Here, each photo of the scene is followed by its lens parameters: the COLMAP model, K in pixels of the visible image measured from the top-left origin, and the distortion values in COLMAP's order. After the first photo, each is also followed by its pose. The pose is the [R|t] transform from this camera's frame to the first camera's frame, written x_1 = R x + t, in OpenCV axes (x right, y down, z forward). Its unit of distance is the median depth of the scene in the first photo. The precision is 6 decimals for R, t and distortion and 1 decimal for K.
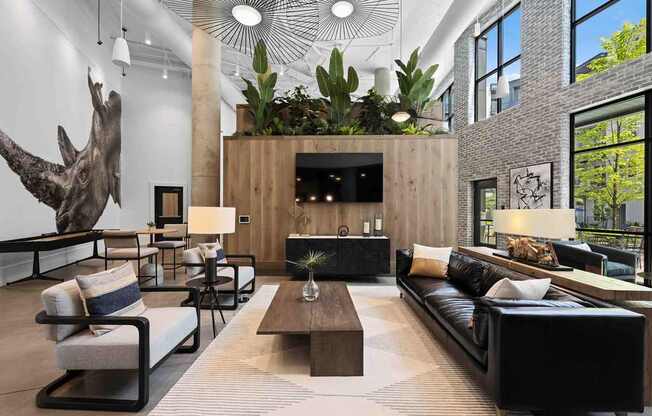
lens RADIAL K [[264.3, 0, 326.0], [0, 264.3, 208.0], [0, 0, 1]] dist [-0.001558, 0.000223]
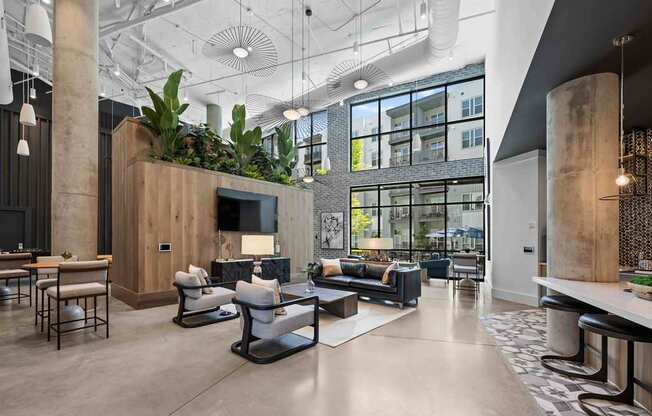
lens RADIAL K [[275.0, 0, 325.2], [0, 275.0, 238.8], [0, 0, 1]] dist [-0.000602, -0.000129]
pose [[0.632867, 0.001072, 0.774260, -0.706824], [-0.007422, 0.999962, 0.004682, 0.002616], [-0.774225, -0.008709, 0.632850, -0.092875]]
